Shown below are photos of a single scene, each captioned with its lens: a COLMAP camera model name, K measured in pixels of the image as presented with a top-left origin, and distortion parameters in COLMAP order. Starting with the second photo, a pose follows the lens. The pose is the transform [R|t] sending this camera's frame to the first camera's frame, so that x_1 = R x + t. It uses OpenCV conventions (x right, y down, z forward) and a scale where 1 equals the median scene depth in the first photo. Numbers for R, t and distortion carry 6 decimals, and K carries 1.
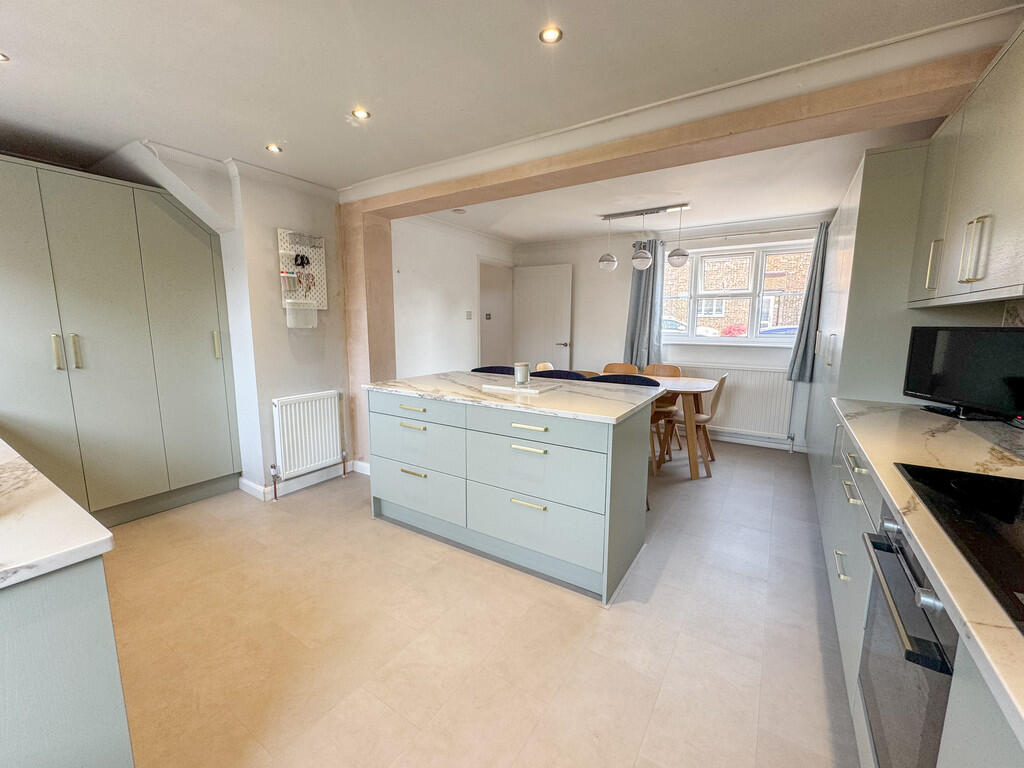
lens RADIAL K [[420.2, 0, 511.5], [0, 420.2, 380.8], [0, 0, 1]] dist [-0.001313, 0.000047]
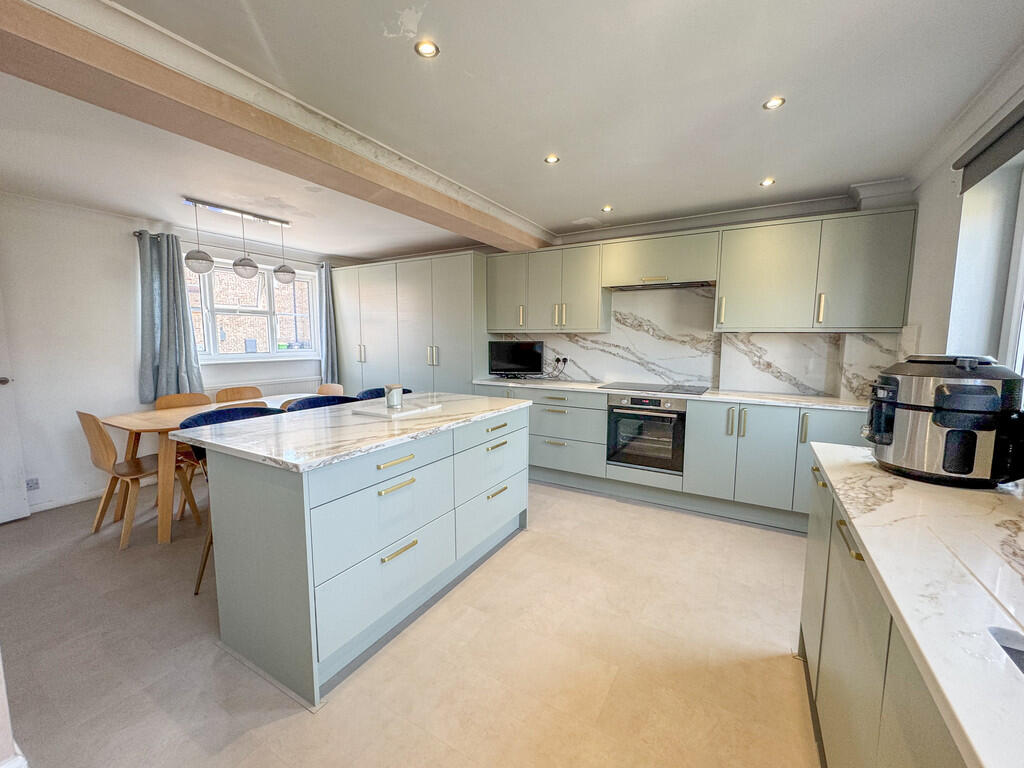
lens RADIAL K [[420.2, 0, 512.2], [0, 420.2, 380.1], [0, 0, 1]] dist [-0.001313, 0.000047]
pose [[-0.056219, -0.102022, 0.993192, -0.652006], [0.135383, 0.984799, 0.108823, -0.085177], [-0.989197, 0.140579, -0.041552, 0.561252]]
